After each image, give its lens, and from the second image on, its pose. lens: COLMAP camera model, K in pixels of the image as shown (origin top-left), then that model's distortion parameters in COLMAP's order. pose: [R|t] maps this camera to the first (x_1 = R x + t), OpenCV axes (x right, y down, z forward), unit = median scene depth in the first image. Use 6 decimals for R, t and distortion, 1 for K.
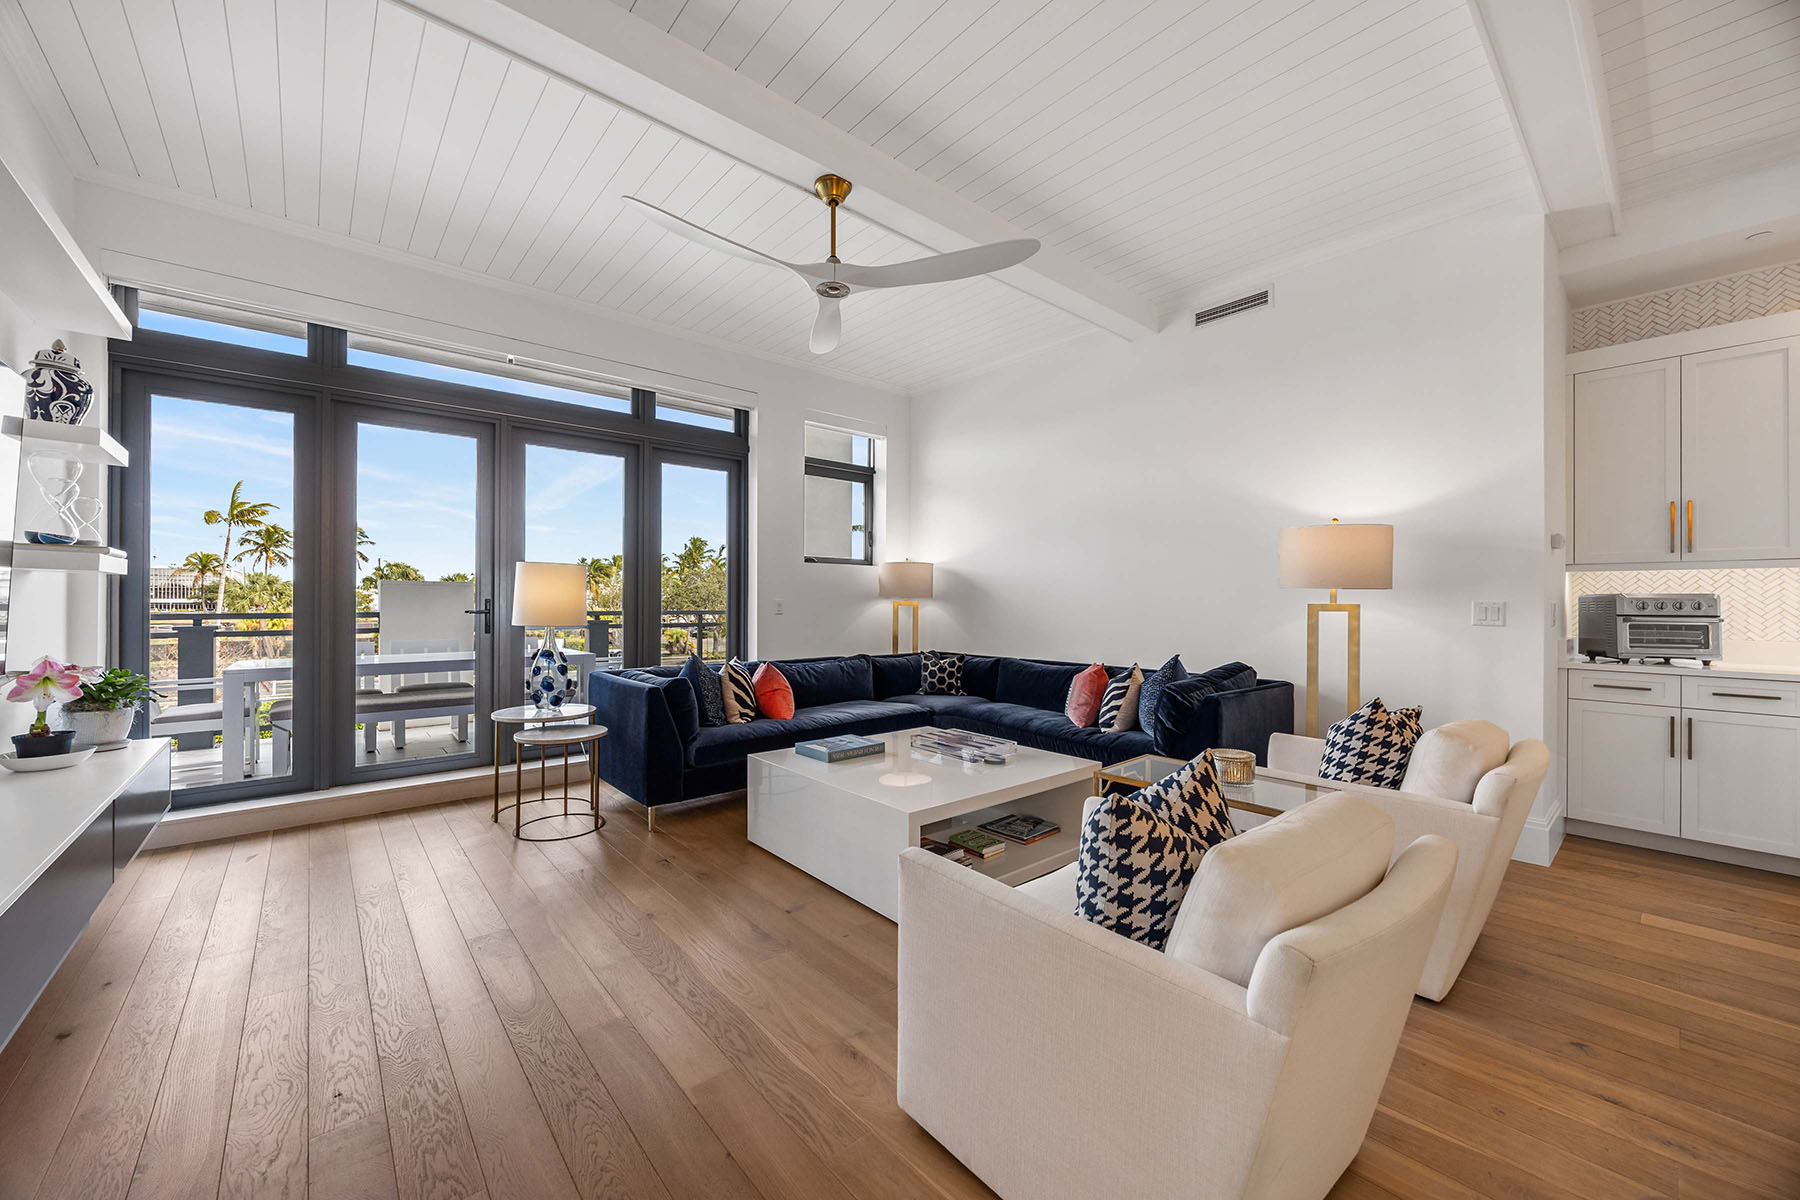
lens RADIAL K [[684.8, 0, 894.8], [0, 684.8, 596.6], [0, 0, 1]] dist [-0.004076, 0.000509]
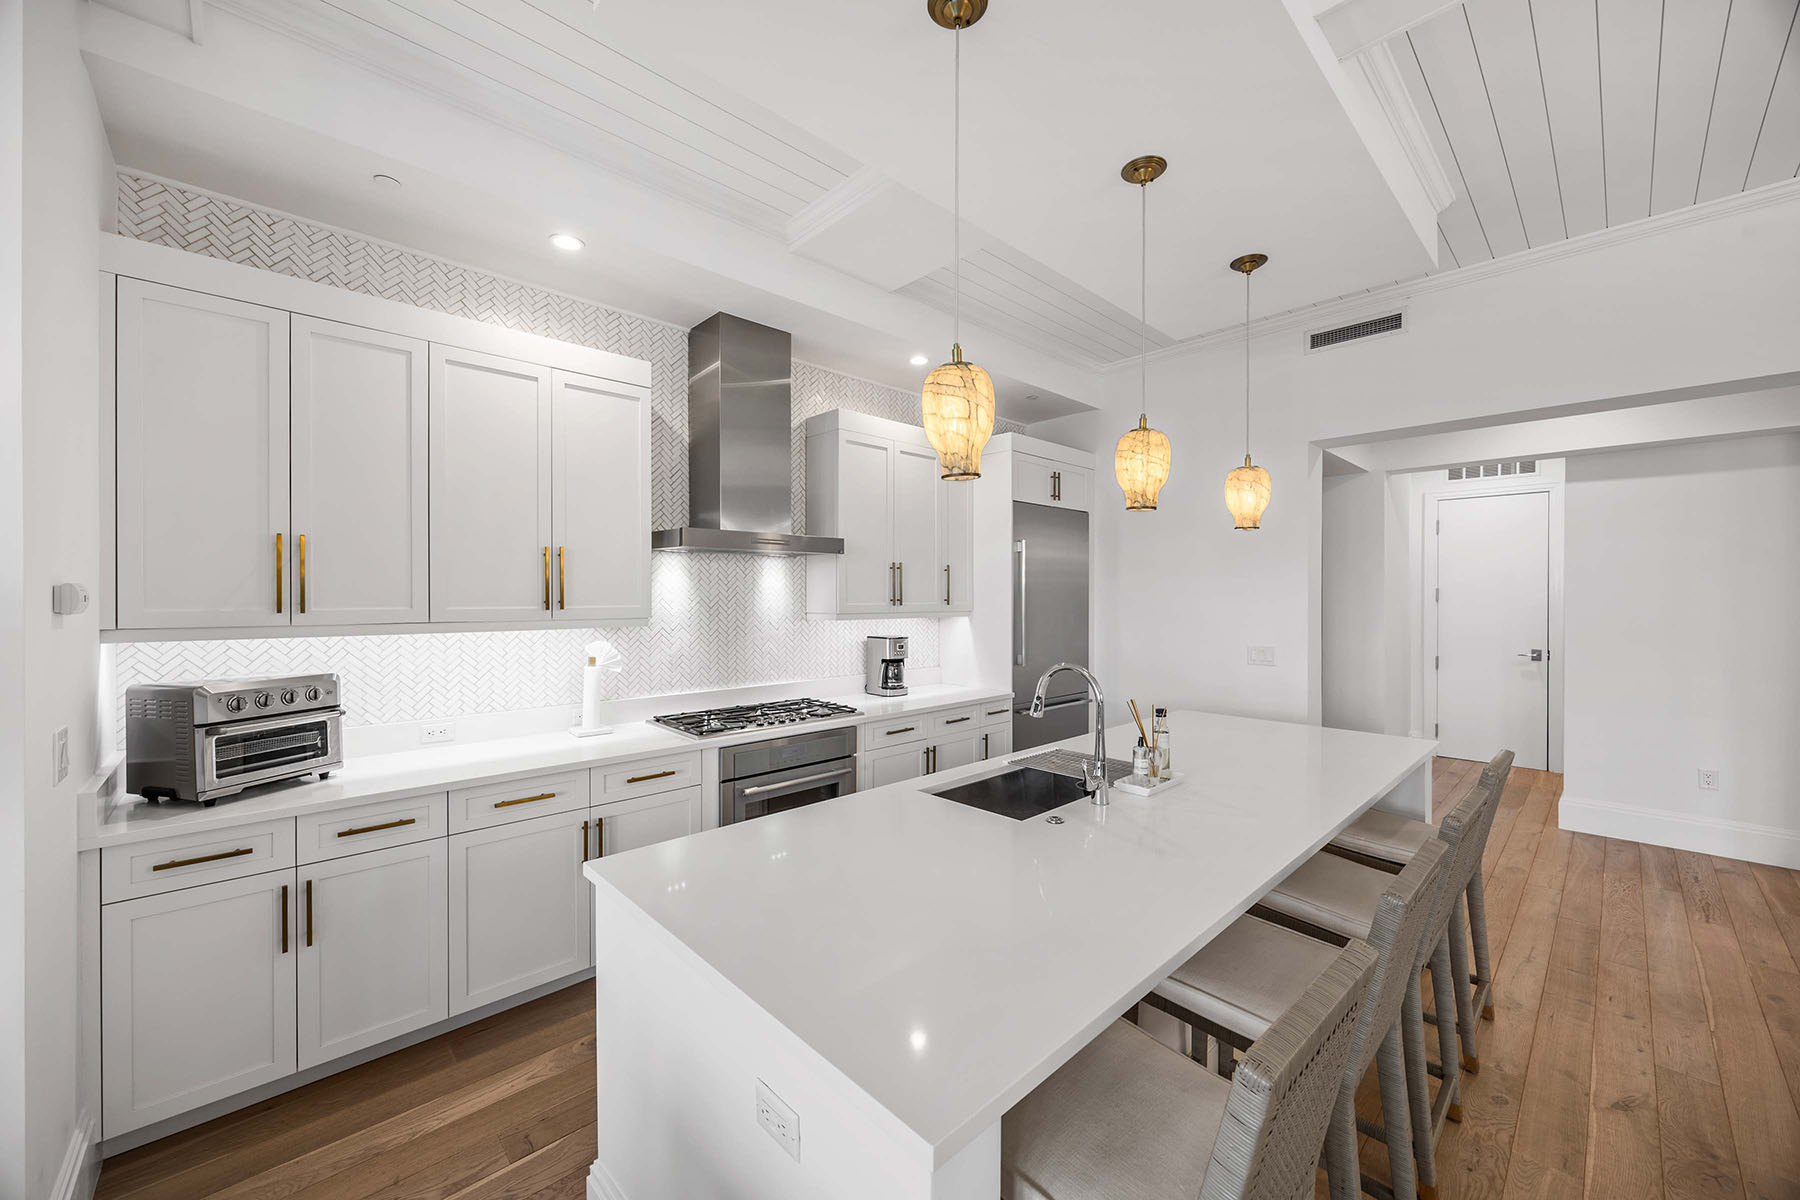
lens RADIAL K [[684.8, 0, 899.9], [0, 684.8, 597.4], [0, 0, 1]] dist [-0.004076, 0.000509]
pose [[-0.046526, -0.006231, 0.998898, 0.400580], [-0.006299, 0.999962, 0.005945, -0.074235], [-0.998897, -0.006016, -0.046563, 0.379860]]
